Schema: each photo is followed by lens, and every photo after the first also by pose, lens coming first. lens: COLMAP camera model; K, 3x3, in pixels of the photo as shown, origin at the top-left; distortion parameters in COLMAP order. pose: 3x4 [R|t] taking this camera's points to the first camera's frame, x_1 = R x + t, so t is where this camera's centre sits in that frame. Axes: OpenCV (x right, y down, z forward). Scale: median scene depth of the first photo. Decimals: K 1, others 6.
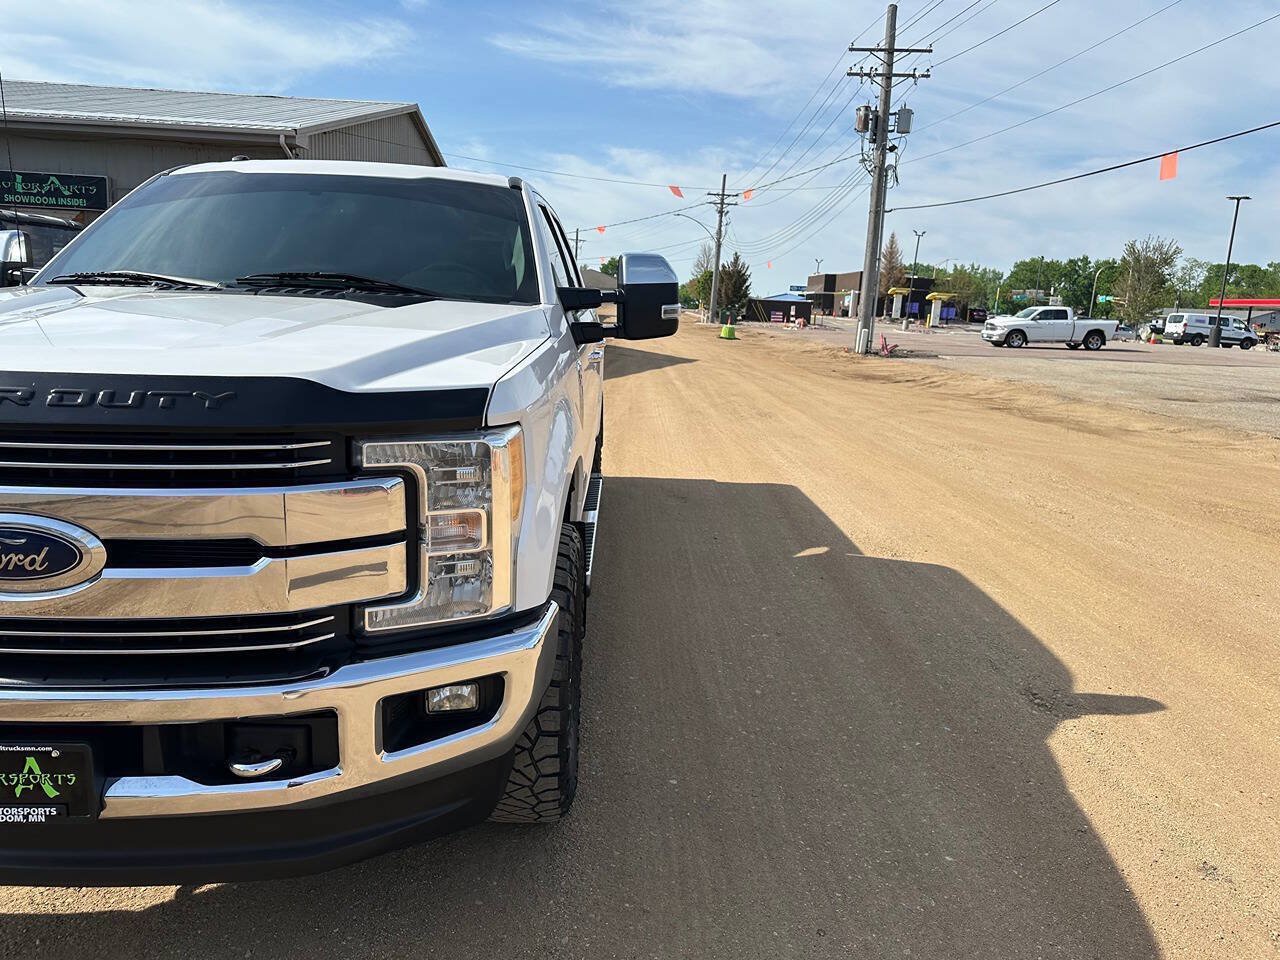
lens RADIAL K [[895.4, 0, 640.0], [0, 895.4, 480.0], [0, 0, 1]] dist [0.019156, -0.001922]
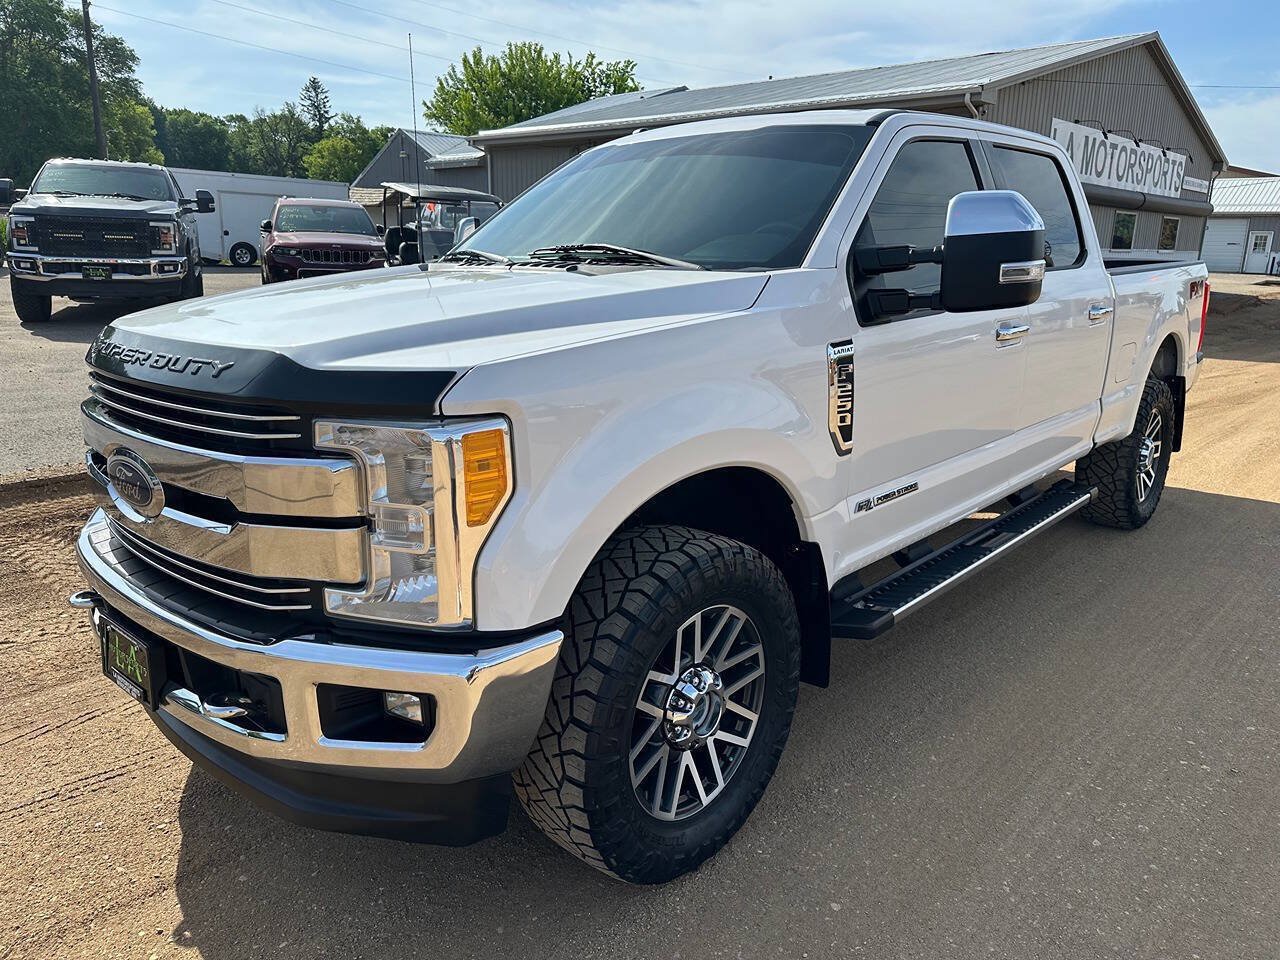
lens RADIAL K [[897.2, 0, 636.1], [0, 897.2, 457.7], [0, 0, 1]] dist [0.035965, -0.050354]
pose [[0.712967, 0.120368, -0.690789, 0.579829], [-0.109295, 0.992192, 0.060083, -0.092122], [0.692627, 0.032662, 0.720556, 0.496217]]
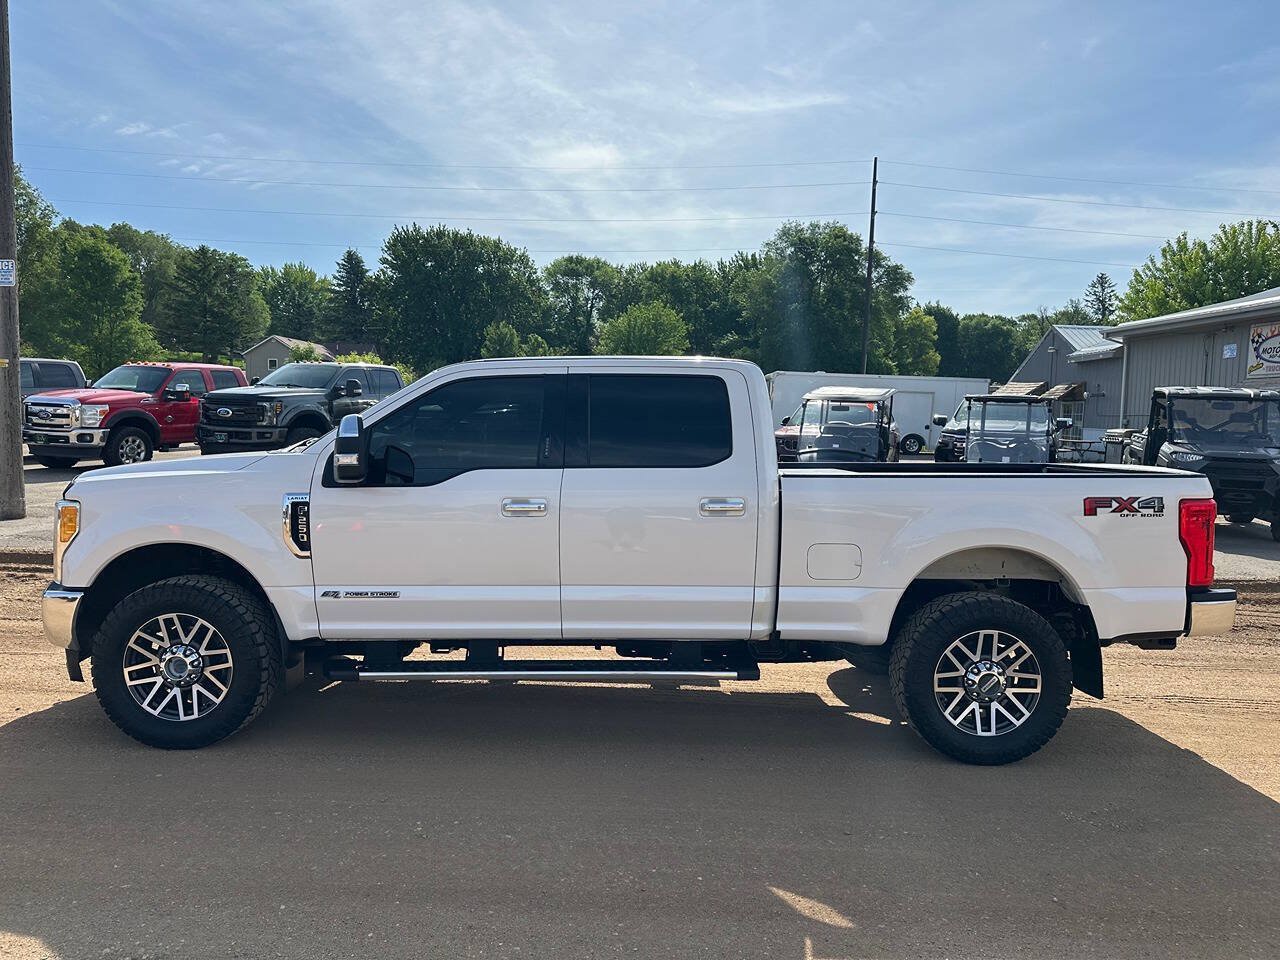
lens RADIAL K [[887.4, 0, 640.6], [0, 887.4, 461.5], [0, 0, 1]] dist [0.058947, -0.080756]
pose [[-0.011175, -0.004965, -0.999925, 2.279302], [-0.211092, 0.977463, -0.002495, -0.495145], [0.977402, 0.211048, -0.011971, 2.609759]]
